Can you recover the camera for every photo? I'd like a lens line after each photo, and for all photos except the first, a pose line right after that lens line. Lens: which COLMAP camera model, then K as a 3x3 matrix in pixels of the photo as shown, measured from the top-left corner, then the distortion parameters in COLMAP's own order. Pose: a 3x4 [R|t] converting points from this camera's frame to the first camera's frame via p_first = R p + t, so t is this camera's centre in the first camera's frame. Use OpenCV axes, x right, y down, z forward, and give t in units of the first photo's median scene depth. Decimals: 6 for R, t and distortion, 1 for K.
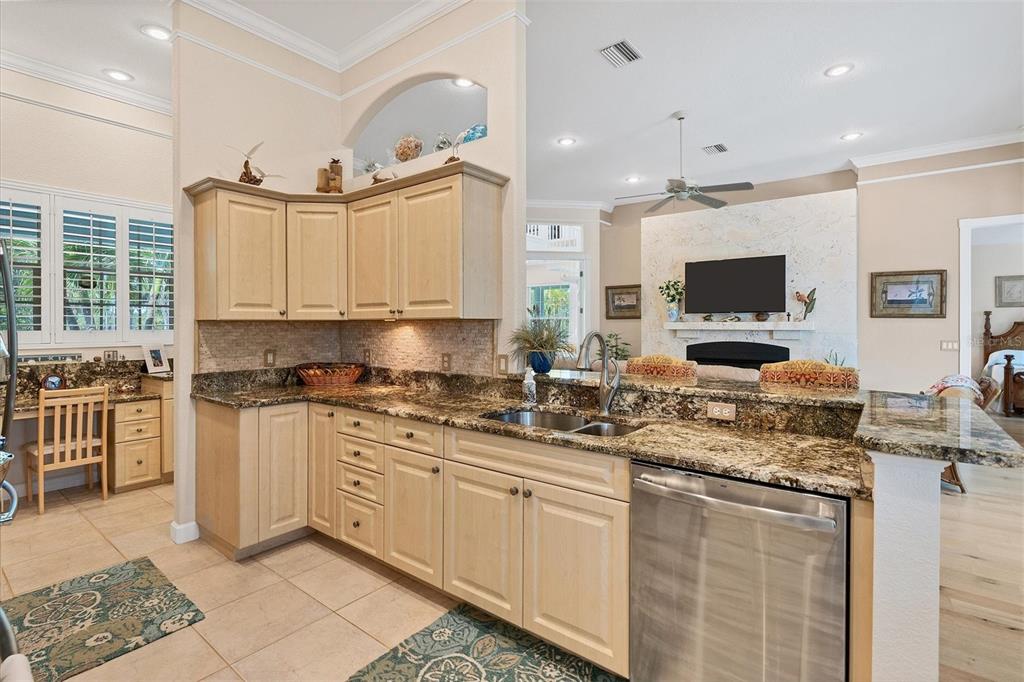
lens RADIAL K [[482.1, 0, 511.5], [0, 482.1, 327.3], [0, 0, 1]] dist [-0.004368, 0.002202]
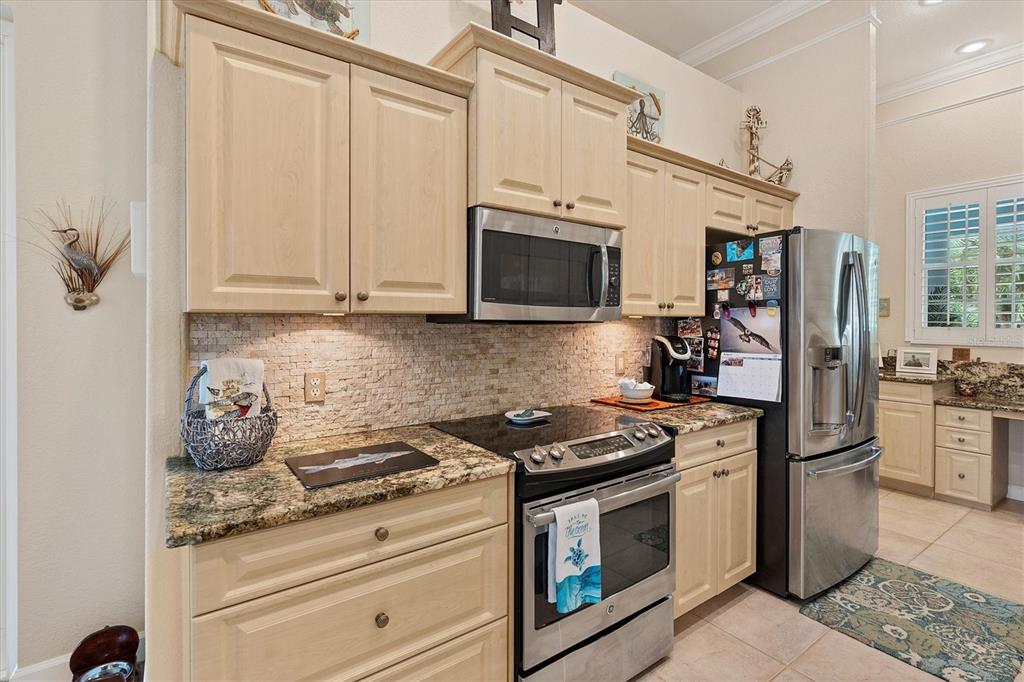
lens RADIAL K [[482.1, 0, 505.4], [0, 482.1, 320.6], [0, 0, 1]] dist [-0.004368, 0.002202]
pose [[-0.290436, 0.001225, -0.956894, 0.239398], [-0.007409, 0.999966, 0.003529, -0.004717], [0.956866, 0.008115, -0.290417, 0.337420]]
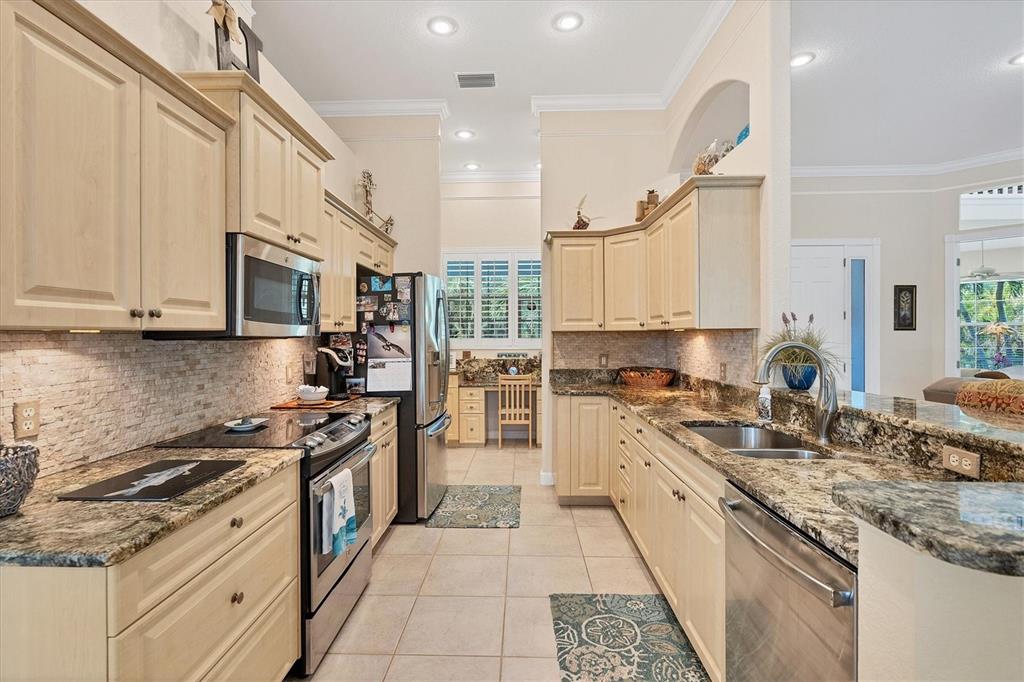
lens RADIAL K [[482.1, 0, 505.0], [0, 482.1, 333.5], [0, 0, 1]] dist [-0.004368, 0.002202]
pose [[0.588233, -0.002908, -0.808686, 0.416189], [0.000779, 0.999995, -0.003028, -0.004326], [0.808691, 0.001151, 0.588233, 0.049705]]
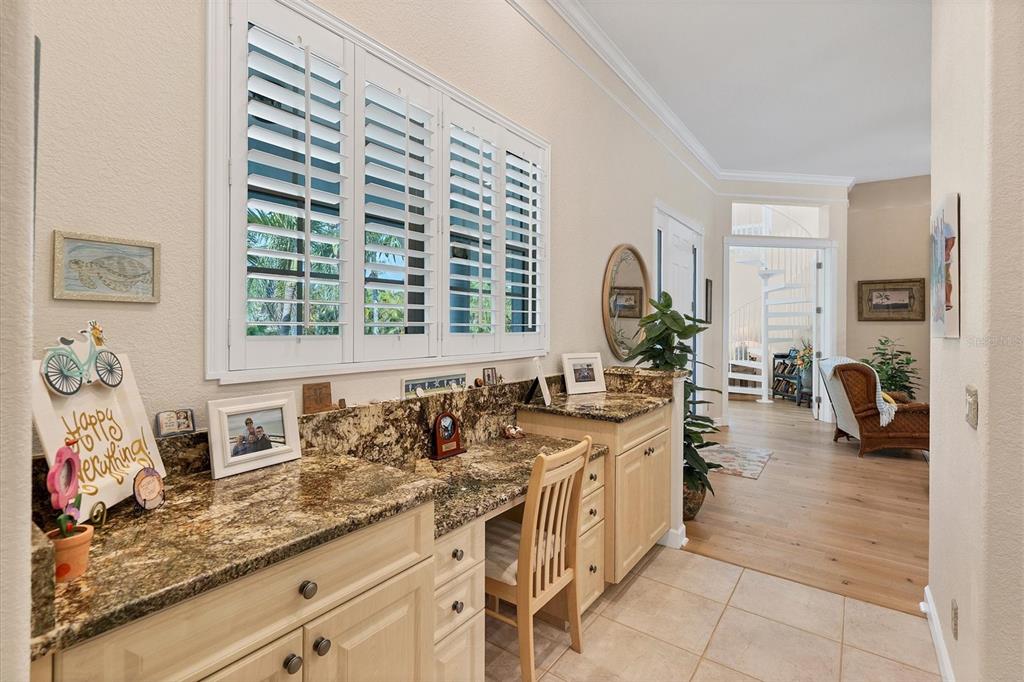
lens RADIAL K [[482.1, 0, 509.4], [0, 482.1, 323.1], [0, 0, 1]] dist [-0.004368, 0.002202]
pose [[0.999575, 0.009251, 0.027641, -1.152573], [-0.008999, 0.999917, -0.009220, -0.001617], [-0.027724, 0.008967, 0.999575, 0.567304]]
